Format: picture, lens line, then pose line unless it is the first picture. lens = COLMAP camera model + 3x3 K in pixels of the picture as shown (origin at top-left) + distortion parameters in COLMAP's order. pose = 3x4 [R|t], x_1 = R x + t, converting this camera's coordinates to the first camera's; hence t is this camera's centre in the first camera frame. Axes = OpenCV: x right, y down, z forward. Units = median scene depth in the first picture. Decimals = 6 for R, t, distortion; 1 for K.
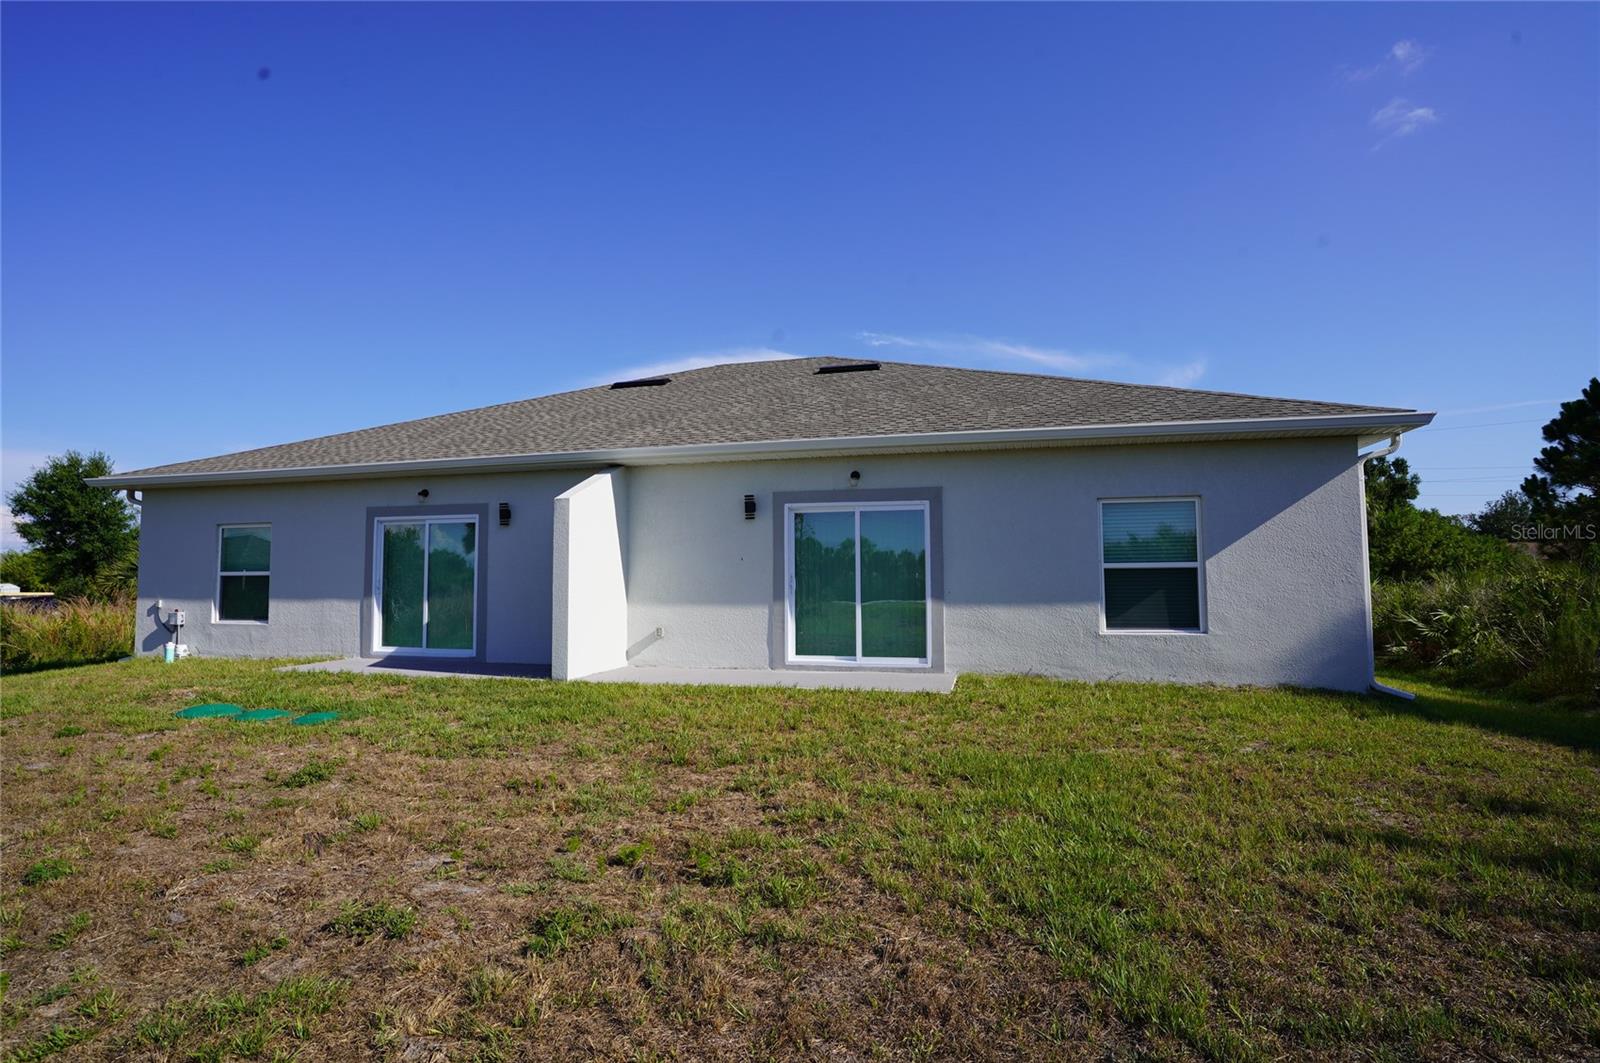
lens RADIAL K [[851.5, 0, 800.0], [0, 851.5, 531.5], [0, 0, 1]] dist [-0.090157, 0.071126]
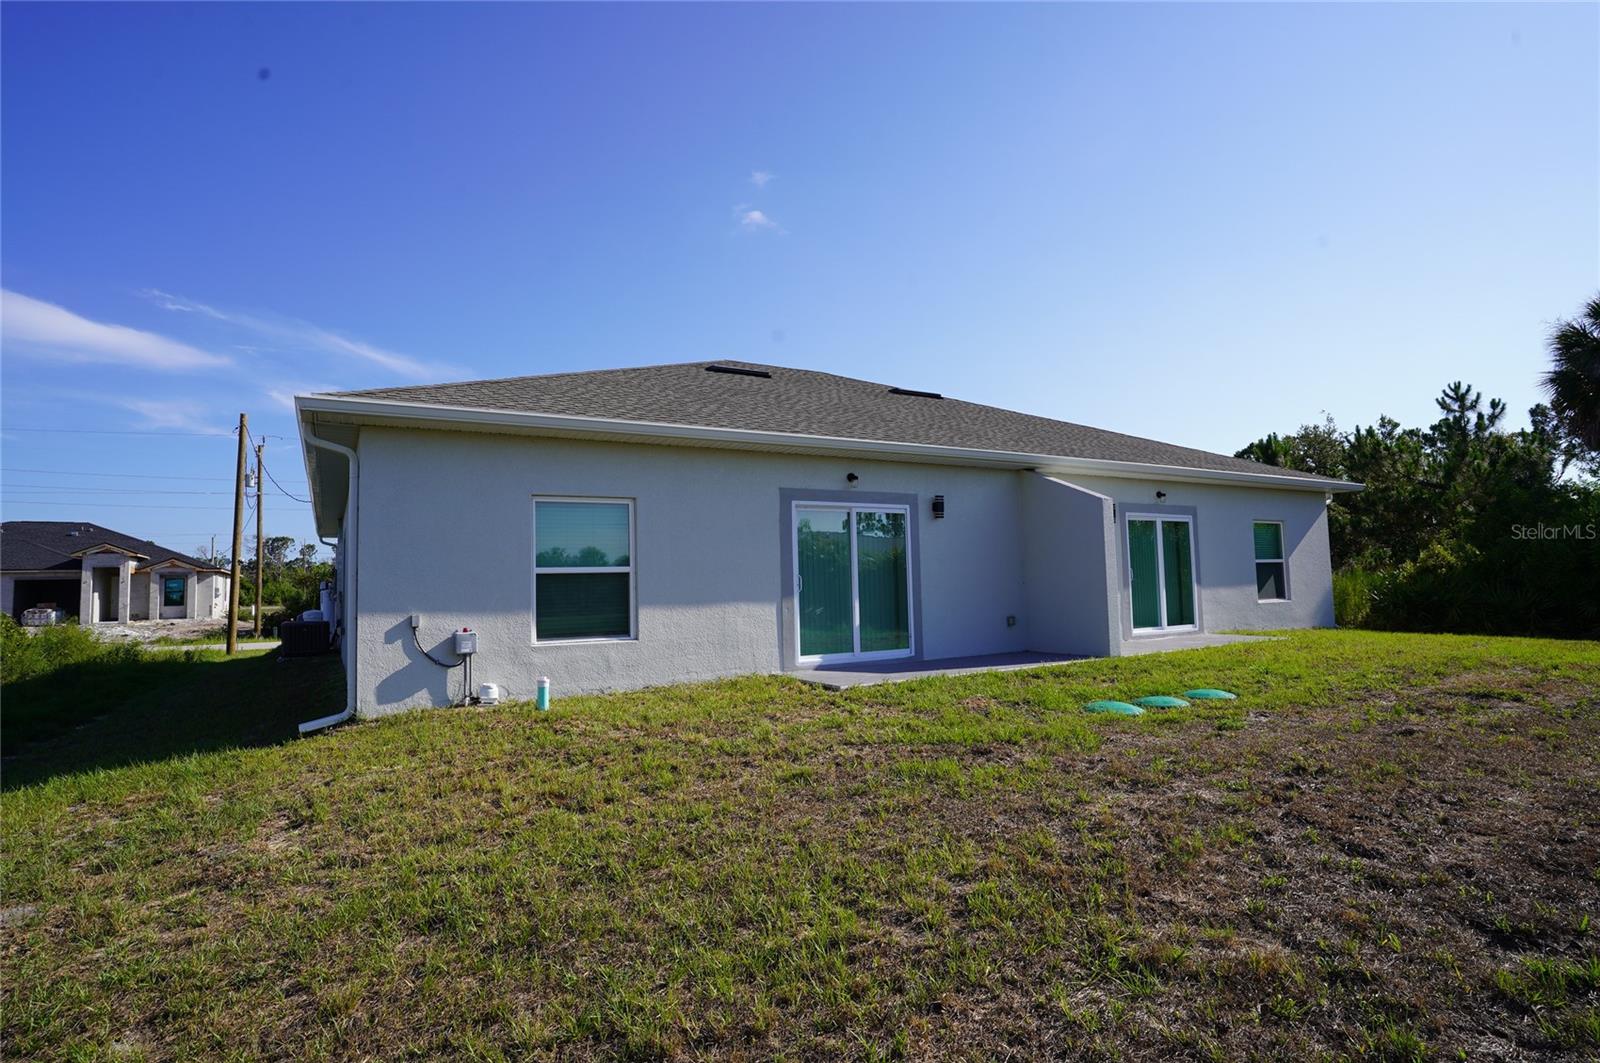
lens RADIAL K [[851.5, 0, 800.0], [0, 851.5, 531.5], [0, 0, 1]] dist [-0.090157, 0.071126]
pose [[0.683059, 0.035588, 0.729496, -1.110334], [-0.020614, 0.999354, -0.029451, 0.037843], [-0.730073, 0.005079, 0.683351, 0.416515]]
